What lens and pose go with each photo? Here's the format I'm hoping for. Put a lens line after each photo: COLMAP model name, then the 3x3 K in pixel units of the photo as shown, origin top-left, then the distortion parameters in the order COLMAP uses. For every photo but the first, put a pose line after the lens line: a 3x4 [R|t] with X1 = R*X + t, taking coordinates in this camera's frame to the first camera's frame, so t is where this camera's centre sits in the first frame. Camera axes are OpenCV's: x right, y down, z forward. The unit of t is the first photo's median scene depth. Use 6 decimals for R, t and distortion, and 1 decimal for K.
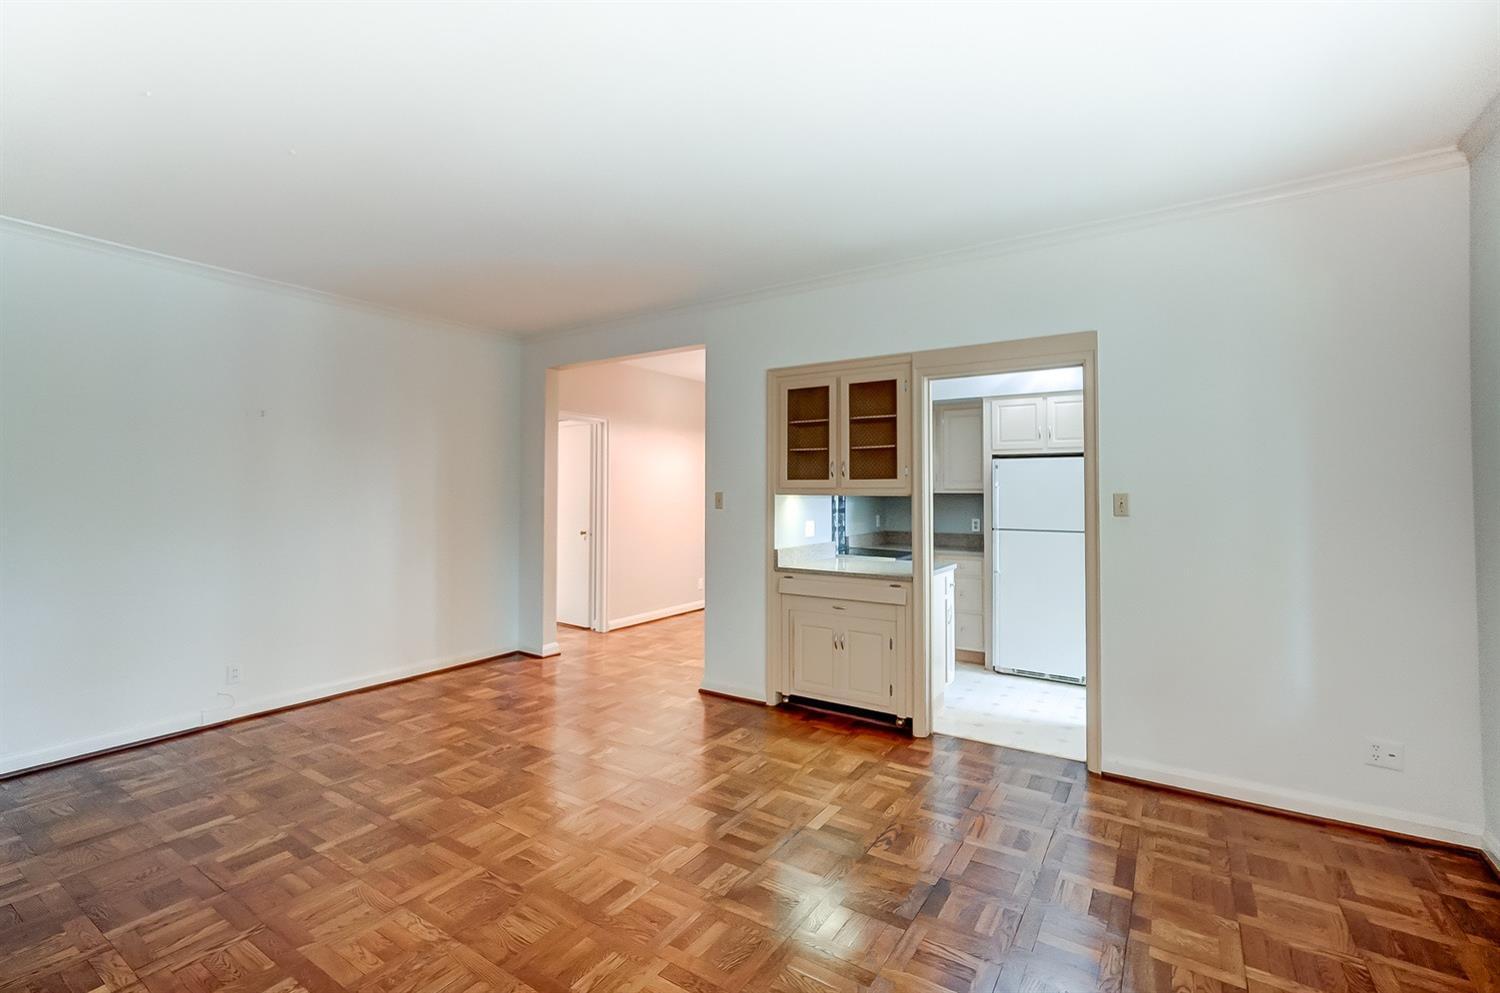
lens RADIAL K [[658.2, 0, 748.6], [0, 658.2, 481.7], [0, 0, 1]] dist [-0.001837, -0.000199]
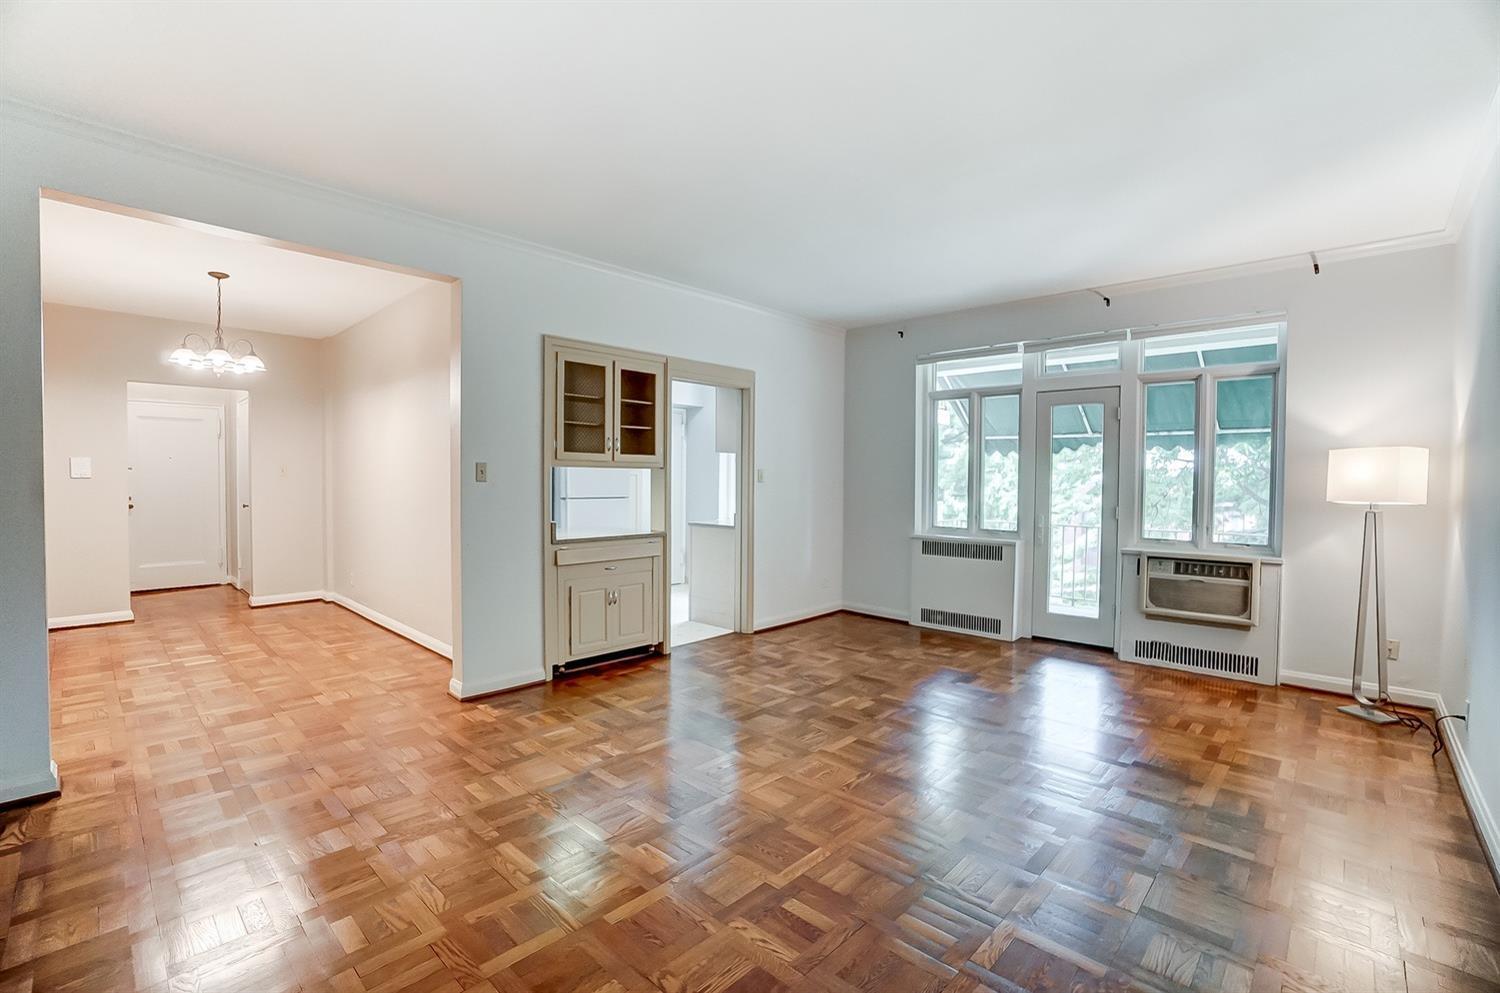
lens RADIAL K [[665.4, 0, 750.0], [0, 665.4, 496.5], [0, 0, 1]] dist [-0.063972, 0.022409]
pose [[0.173504, -0.030626, 0.984357, -0.932368], [-0.028527, 0.998941, 0.036108, 0.021889], [-0.984420, -0.034346, 0.172447, 0.579028]]
